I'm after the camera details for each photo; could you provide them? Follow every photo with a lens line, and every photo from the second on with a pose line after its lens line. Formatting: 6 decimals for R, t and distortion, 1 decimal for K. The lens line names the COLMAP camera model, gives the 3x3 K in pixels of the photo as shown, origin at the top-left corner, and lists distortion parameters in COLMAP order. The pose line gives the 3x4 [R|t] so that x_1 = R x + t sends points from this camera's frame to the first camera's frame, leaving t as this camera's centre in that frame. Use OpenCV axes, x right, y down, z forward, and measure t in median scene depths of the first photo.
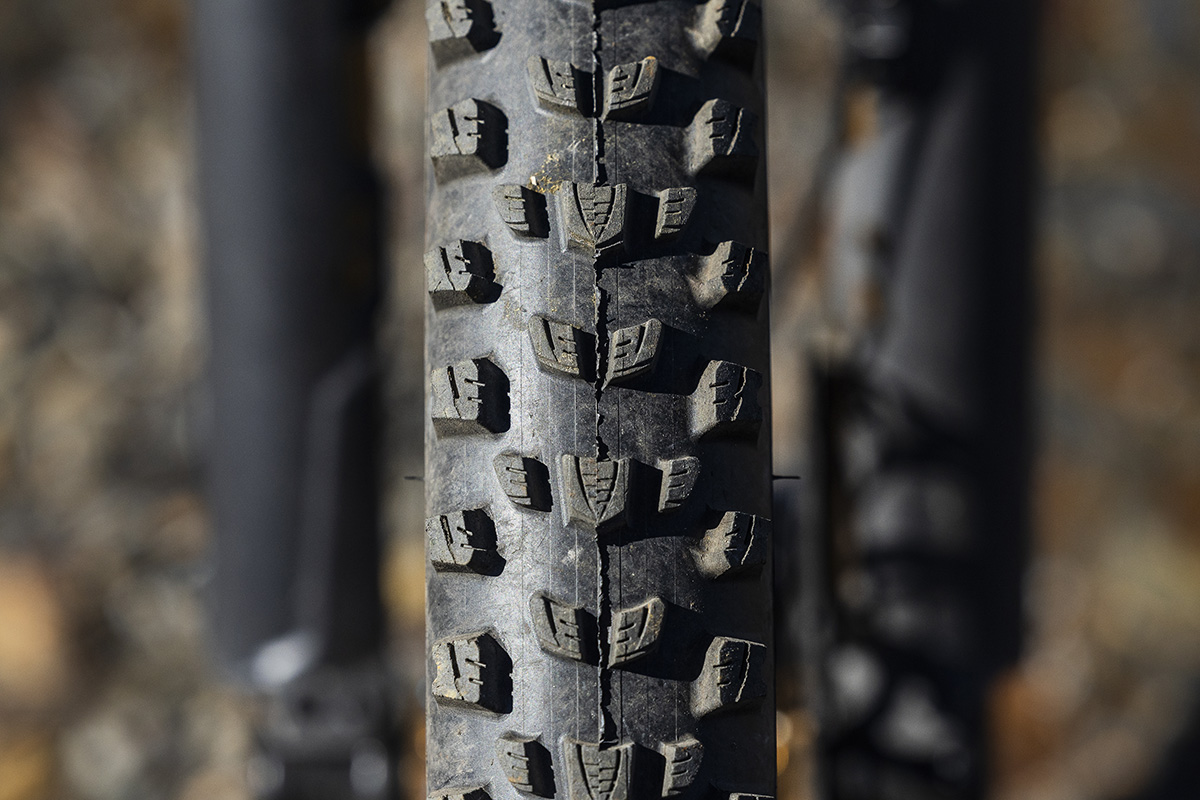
lens RADIAL K [[5033.9, 0, 600.0], [0, 5033.9, 400.0], [0, 0, 1]] dist [-0.343707, -1.157505]
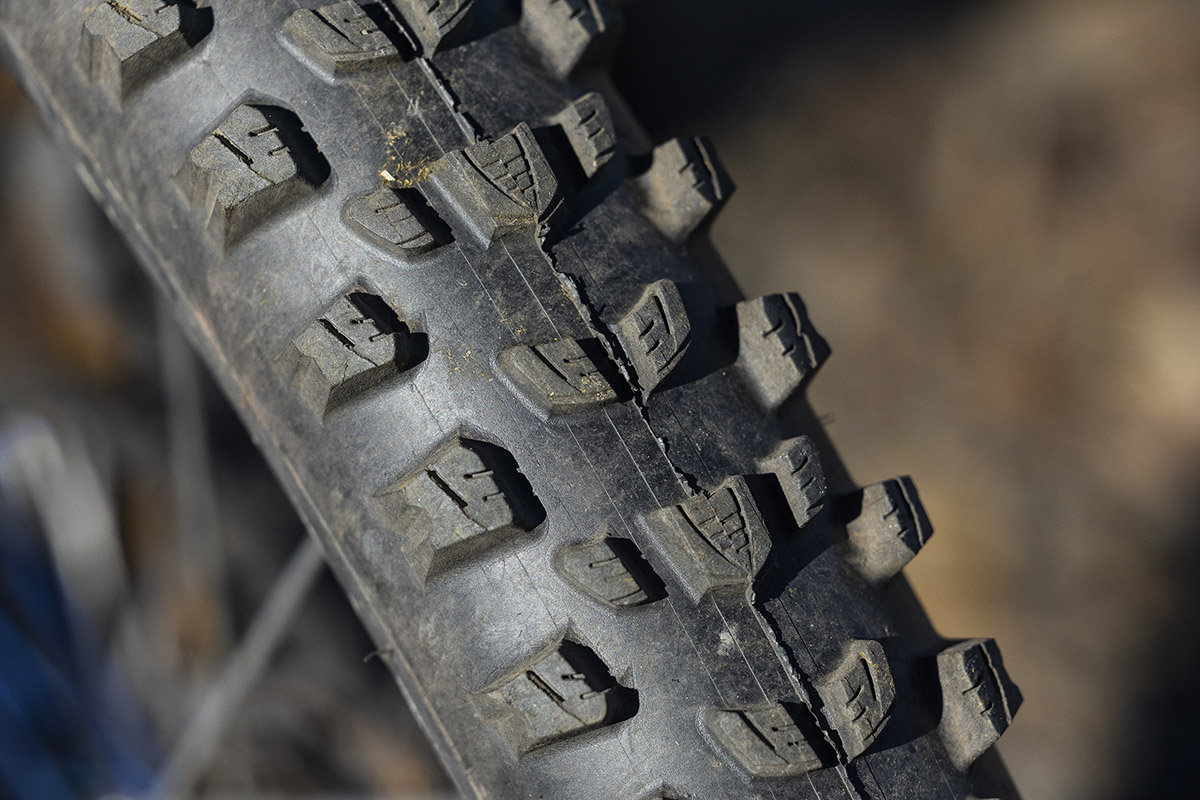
lens RADIAL K [[5033.9, 0, 600.0], [0, 5033.9, 400.0], [0, 0, 1]] dist [-0.343707, -1.157505]
pose [[0.832416, -0.416897, 0.365076, -0.252717], [0.410908, 0.906381, 0.098120, -0.071813], [-0.371804, 0.068336, 0.925792, 0.366710]]
